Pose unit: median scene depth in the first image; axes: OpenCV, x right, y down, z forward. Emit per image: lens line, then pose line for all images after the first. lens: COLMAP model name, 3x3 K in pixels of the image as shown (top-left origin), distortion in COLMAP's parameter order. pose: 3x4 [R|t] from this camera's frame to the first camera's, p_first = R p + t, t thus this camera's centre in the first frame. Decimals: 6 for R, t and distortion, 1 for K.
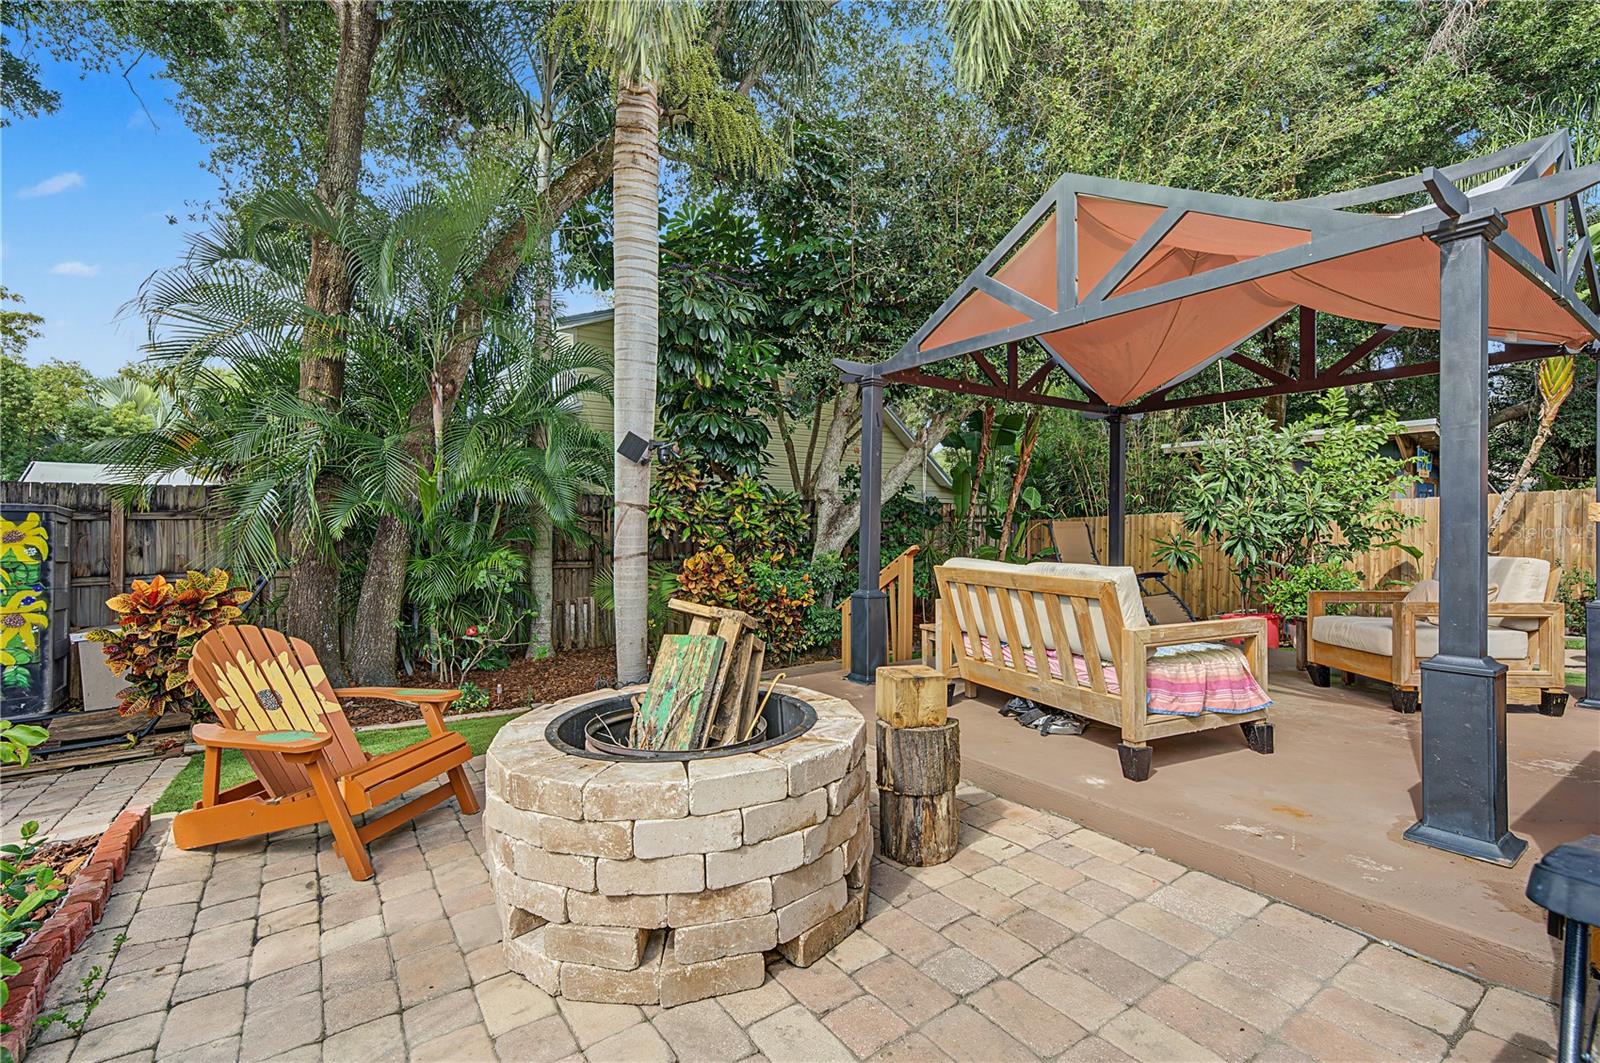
lens RADIAL K [[716.8, 0, 787.7], [0, 716.8, 518.9], [0, 0, 1]] dist [0.005764, -0.001465]
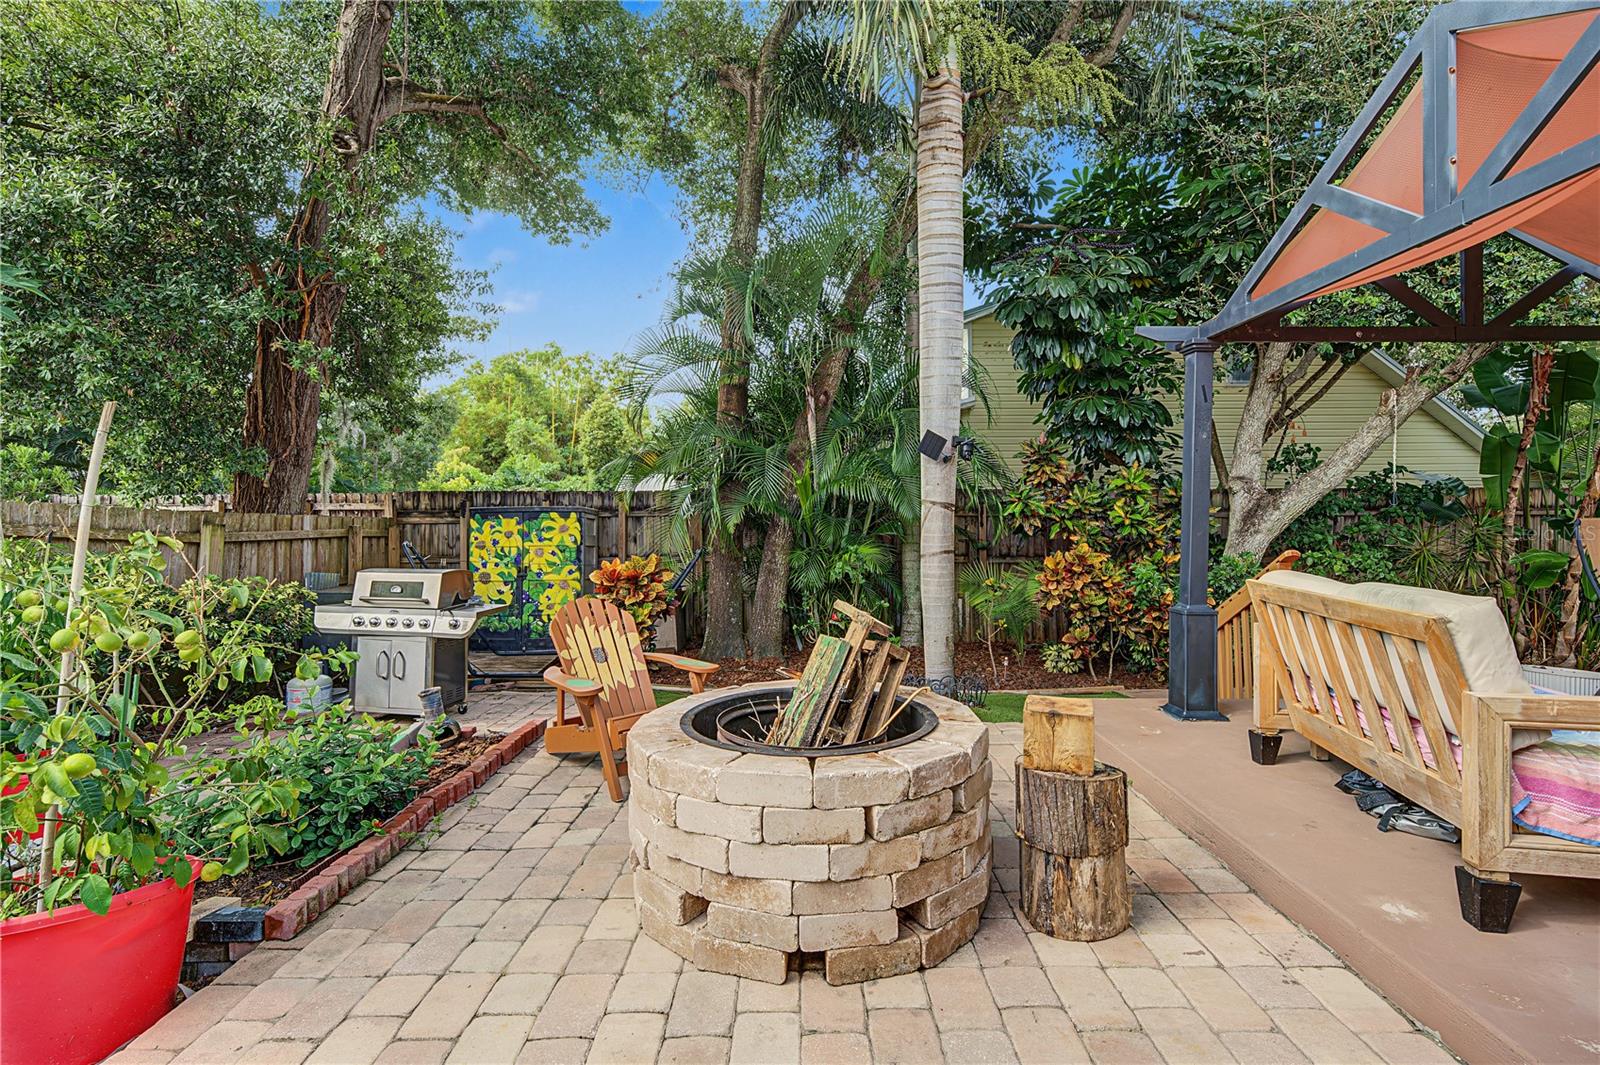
lens RADIAL K [[716.8, 0, 784.3], [0, 716.8, 522.8], [0, 0, 1]] dist [0.005764, -0.001465]
pose [[0.812905, 0.003248, -0.582388, 0.184335], [0.006785, 0.999864, 0.015047, -0.007700], [0.582357, -0.016183, 0.812772, 0.059339]]
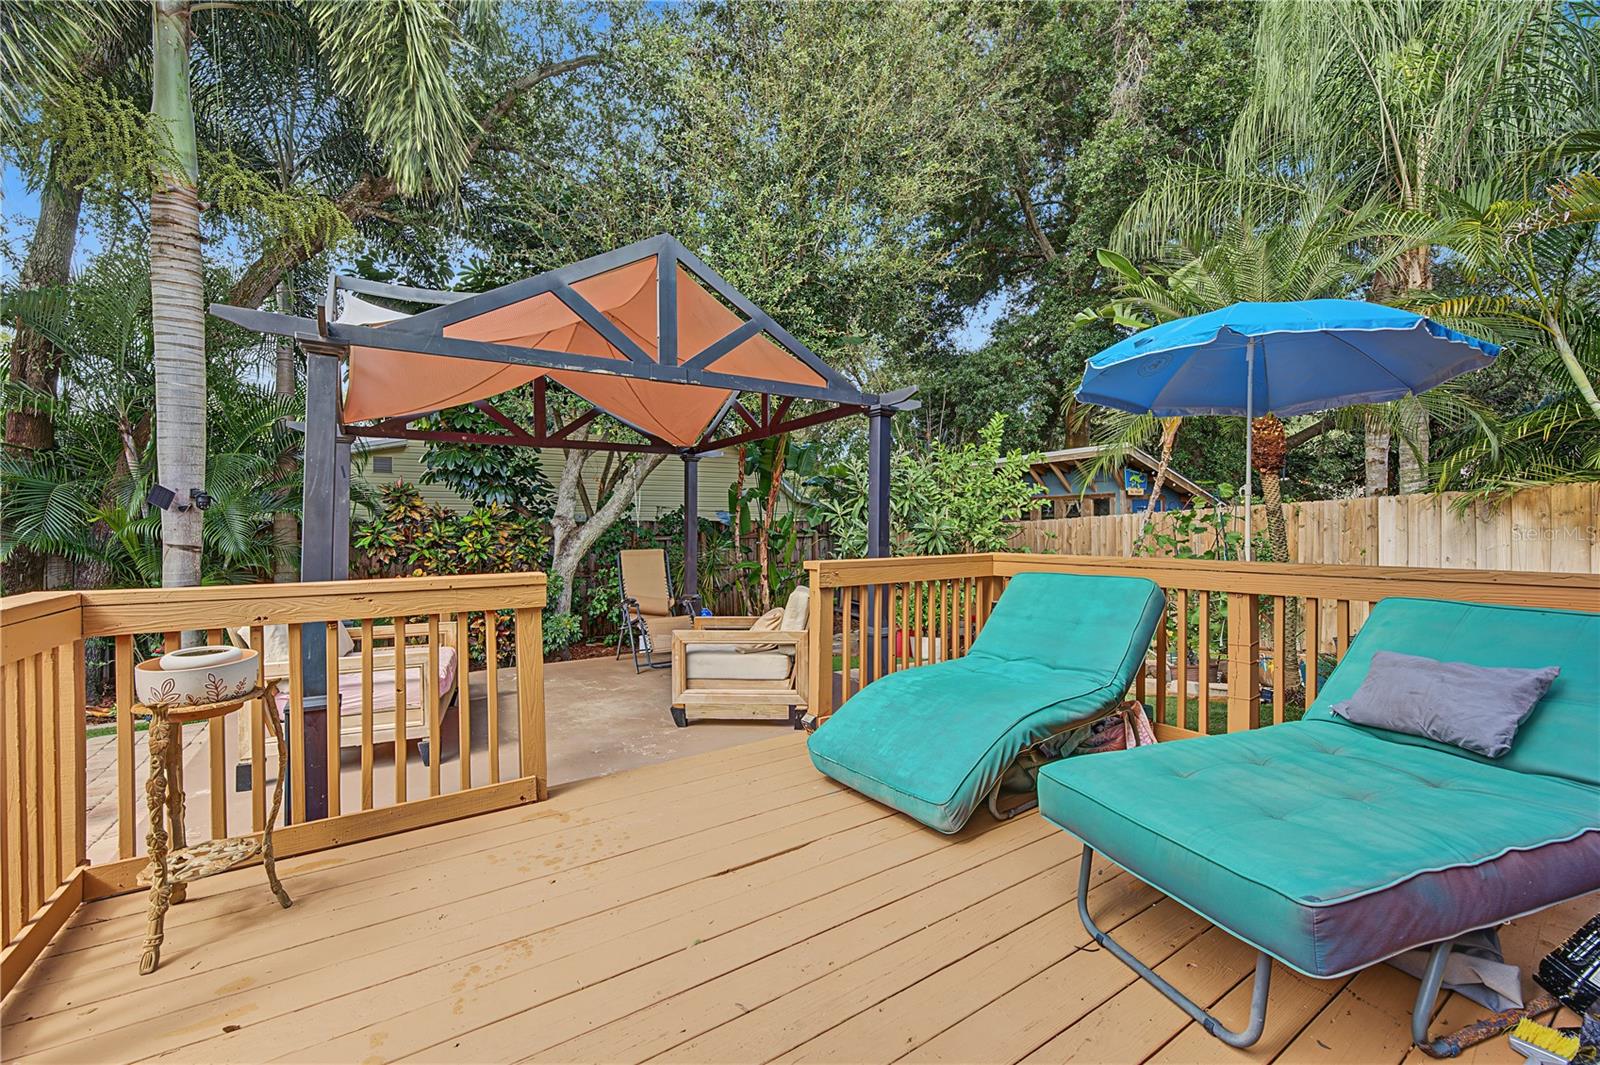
lens RADIAL K [[657.6, 0, 787.4], [0, 657.6, 530.6], [0, 0, 1]] dist [0.004379, 0.000589]
pose [[0.999436, -0.012787, -0.031045, 0.770708], [0.013072, 0.999874, 0.009000, -0.038169], [0.030926, -0.009401, 0.999477, -0.040653]]
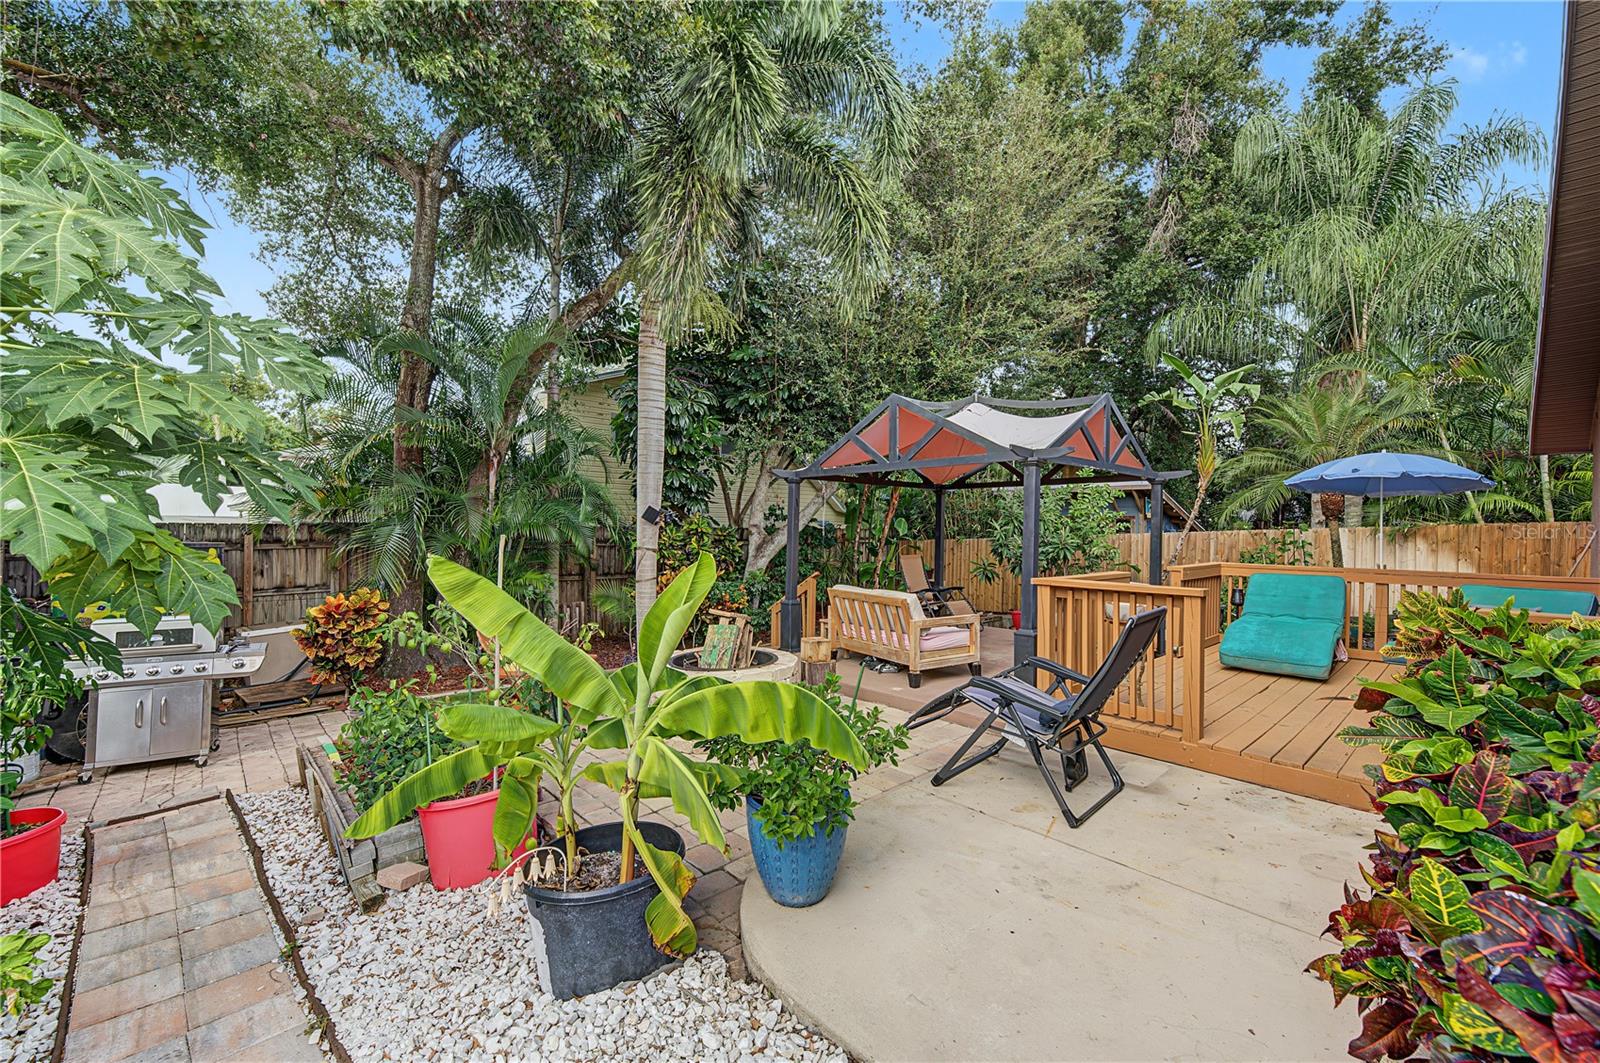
lens RADIAL K [[657.6, 0, 791.4], [0, 657.6, 524.1], [0, 0, 1]] dist [0.004379, 0.000589]
pose [[0.990311, 0.008958, 0.138579, -0.096369], [-0.009060, 0.999959, 0.000106, -0.075291], [-0.138572, -0.001360, 0.990351, -0.514809]]
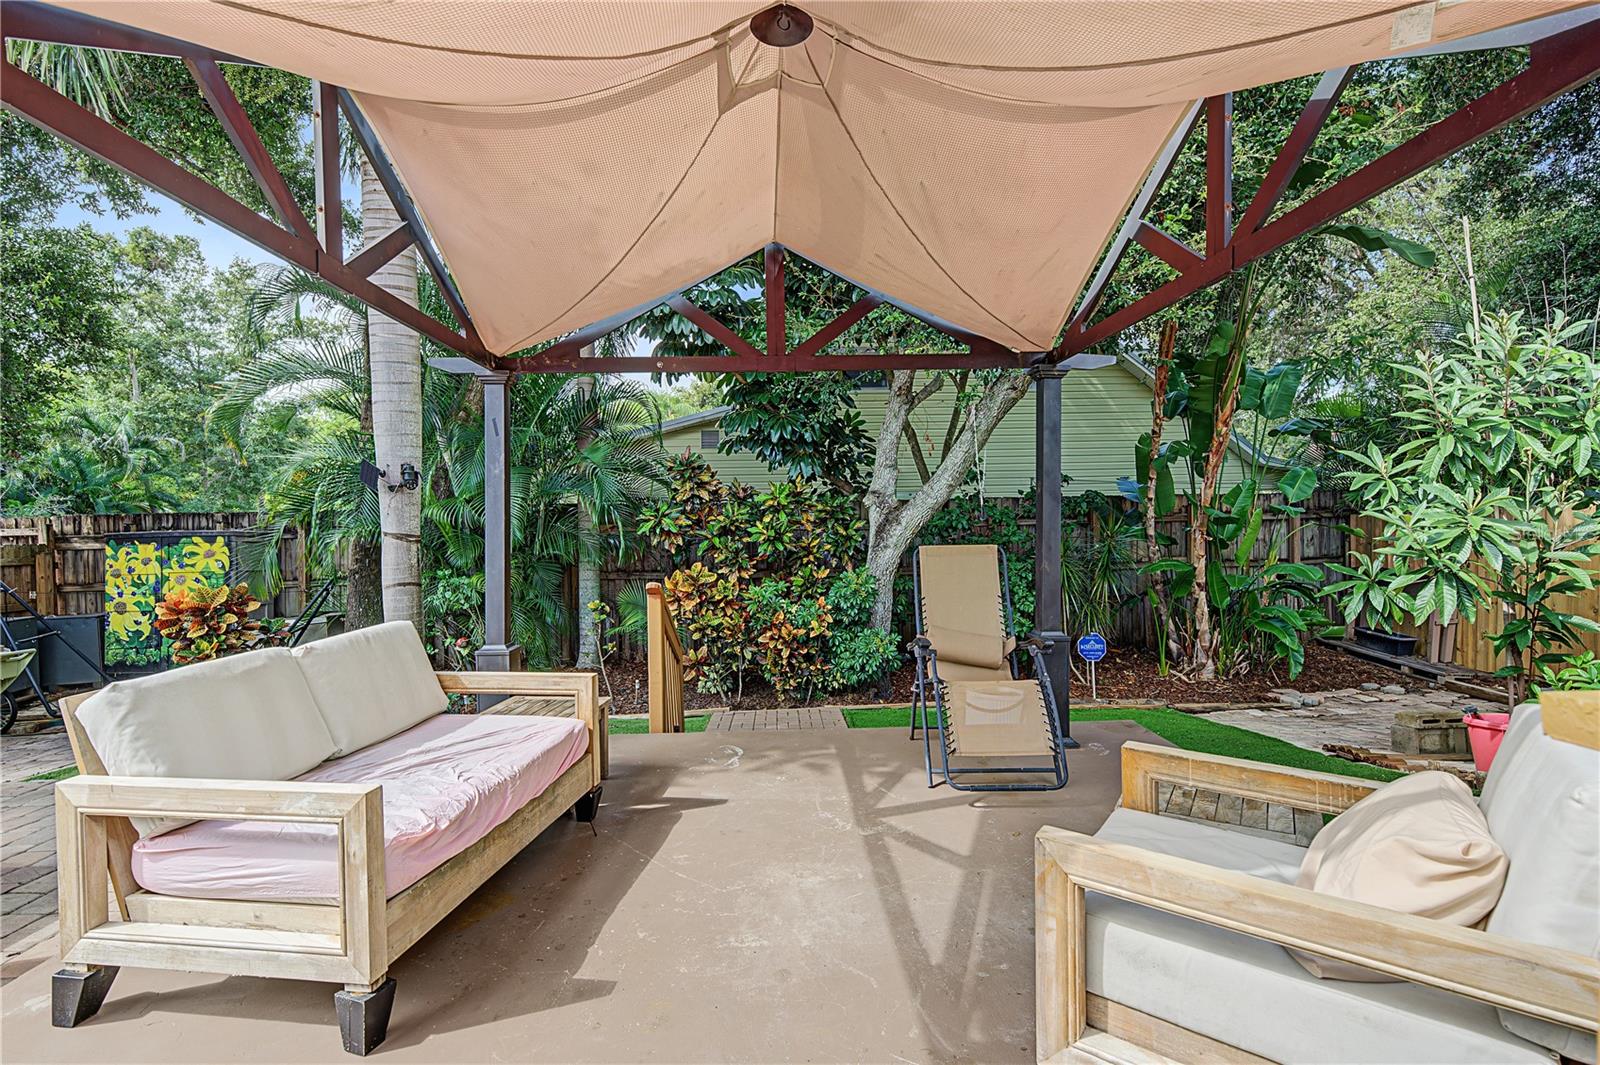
lens RADIAL K [[716.8, 0, 804.8], [0, 716.8, 520.6], [0, 0, 1]] dist [0.005764, -0.001465]
pose [[0.845626, -0.013023, -0.533617, 0.725864], [0.022789, 0.999672, 0.011717, -0.033388], [0.533289, -0.022069, 0.845645, 0.473287]]
